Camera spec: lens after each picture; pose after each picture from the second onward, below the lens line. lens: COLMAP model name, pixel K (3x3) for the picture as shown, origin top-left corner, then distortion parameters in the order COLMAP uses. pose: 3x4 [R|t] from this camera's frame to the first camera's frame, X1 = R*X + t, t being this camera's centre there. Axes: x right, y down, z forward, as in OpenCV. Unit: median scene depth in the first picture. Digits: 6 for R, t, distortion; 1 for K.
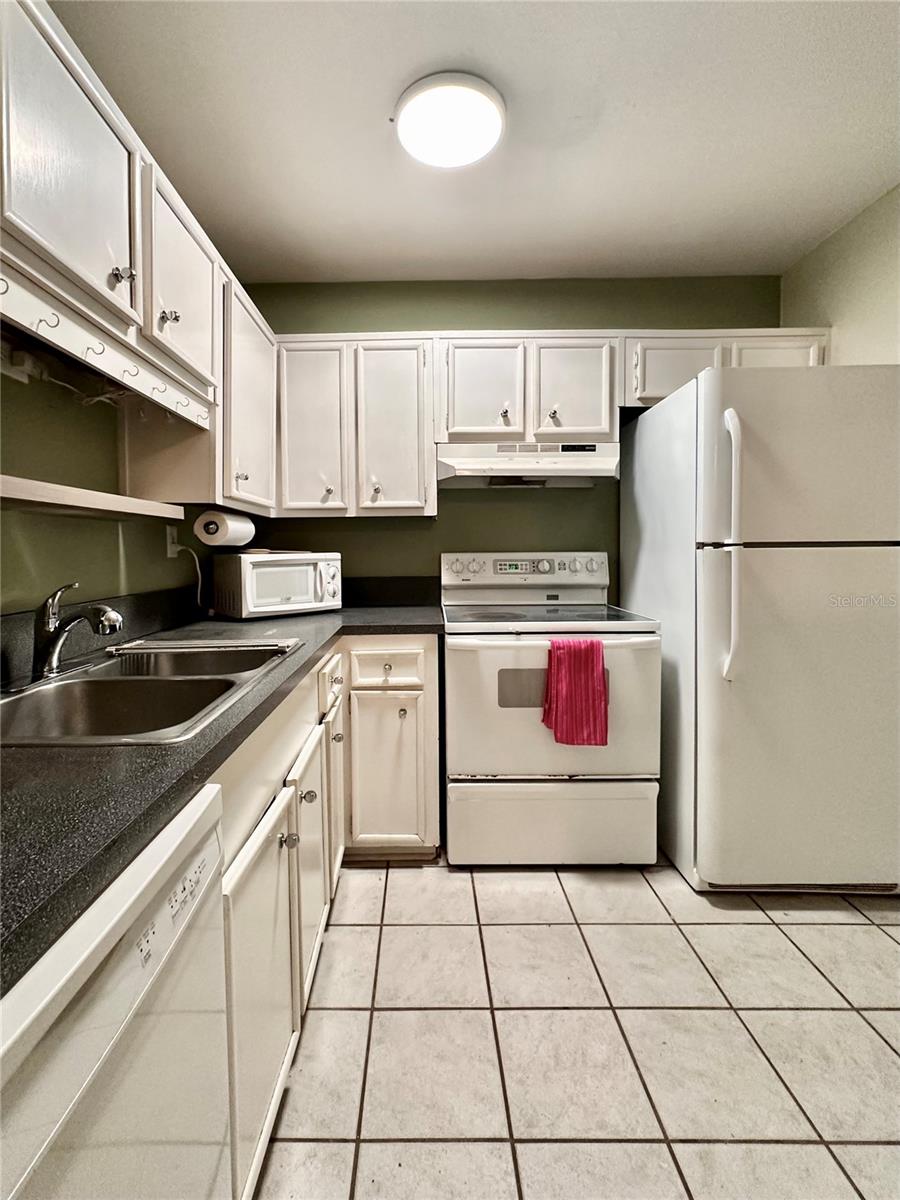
lens RADIAL K [[480.2, 0, 450.0], [0, 480.2, 600.0], [0, 0, 1]] dist [0.000905, 0.000107]
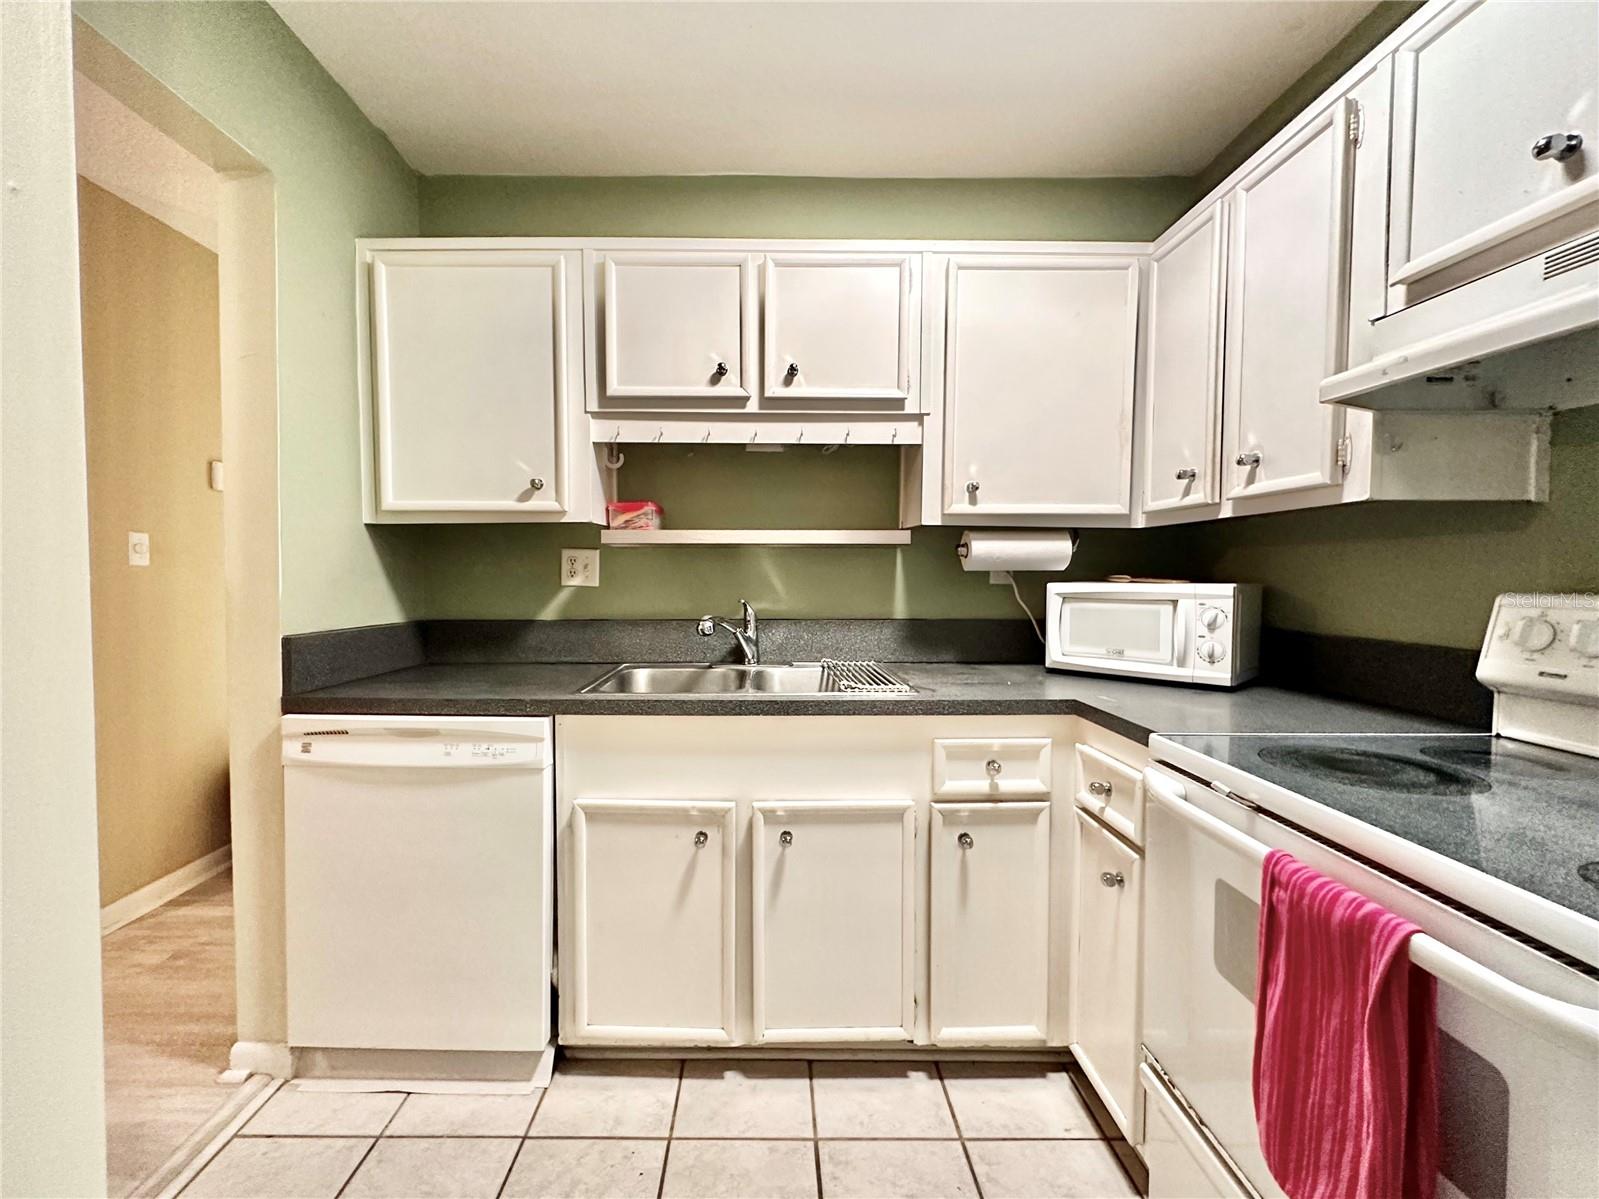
lens RADIAL K [[639.8, 0, 801.0], [0, 639.8, 600.4], [0, 0, 1]] dist [0.000905, 0.000107]
pose [[0.054777, 0.054065, -0.997034, 0.494339], [-0.107711, 0.993026, 0.047930, -0.066136], [0.992672, 0.104767, 0.060219, 0.507396]]
